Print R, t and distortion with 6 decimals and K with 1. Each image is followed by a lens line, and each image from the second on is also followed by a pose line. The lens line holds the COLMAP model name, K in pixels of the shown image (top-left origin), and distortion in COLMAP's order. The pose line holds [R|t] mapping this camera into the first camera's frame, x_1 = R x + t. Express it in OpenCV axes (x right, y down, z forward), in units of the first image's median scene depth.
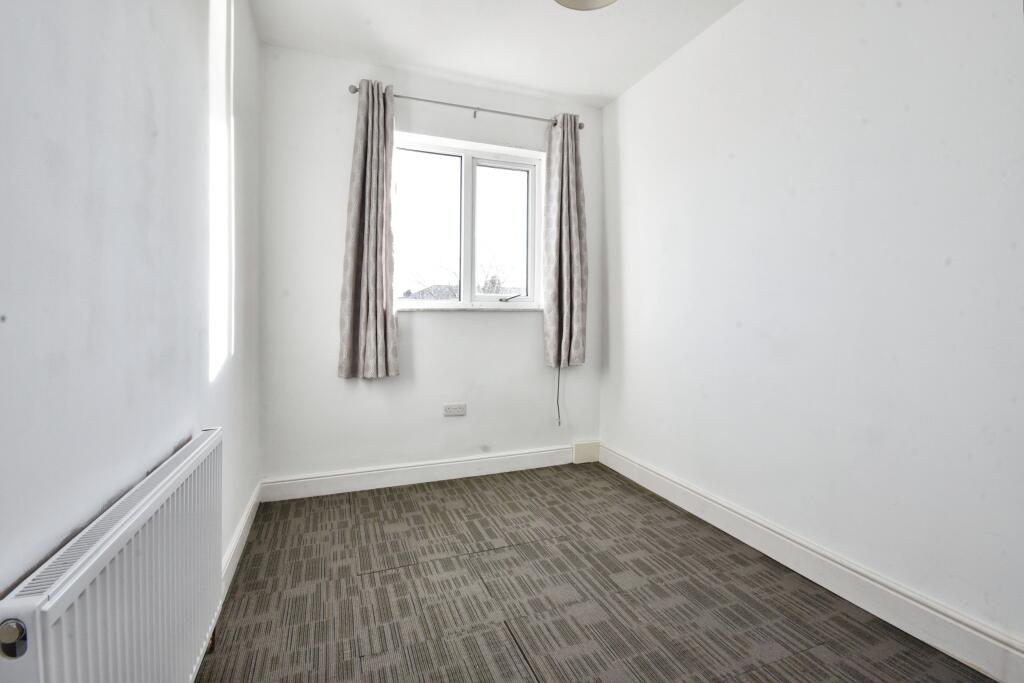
lens RADIAL K [[449.3, 0, 506.2], [0, 449.3, 326.1], [0, 0, 1]] dist [-0.009057, 0.001106]
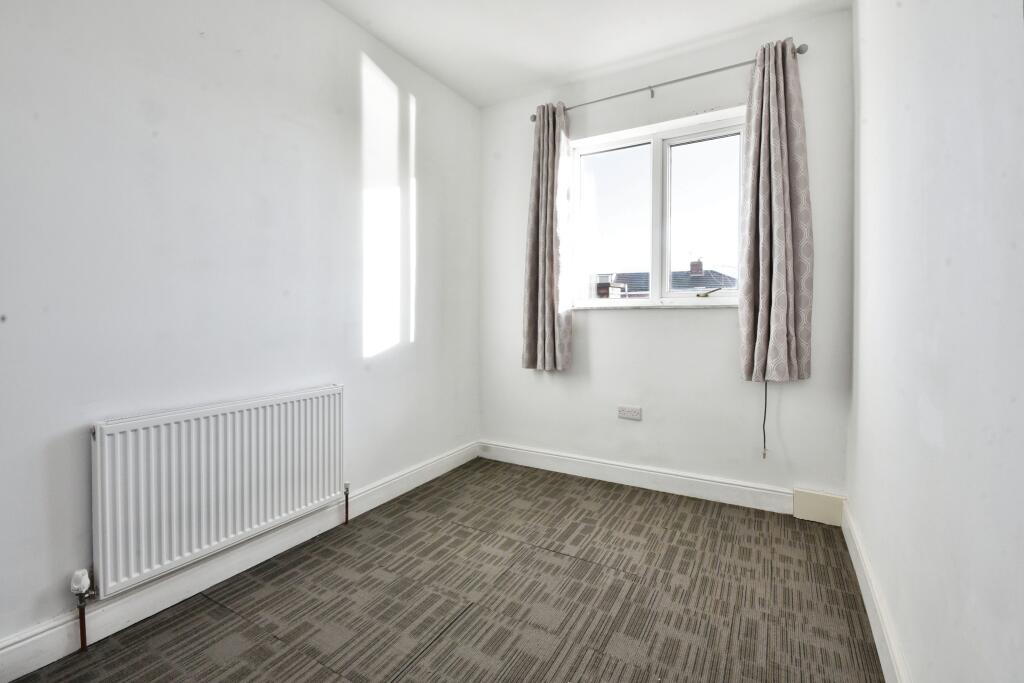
lens RADIAL K [[449.3, 0, 522.4], [0, 449.3, 321.2], [0, 0, 1]] dist [-0.009057, 0.001106]
pose [[0.635356, 0.008343, -0.772175, 0.561197], [-0.012487, 0.999922, 0.000530, -0.006309], [0.772119, 0.009305, 0.635410, 0.259989]]
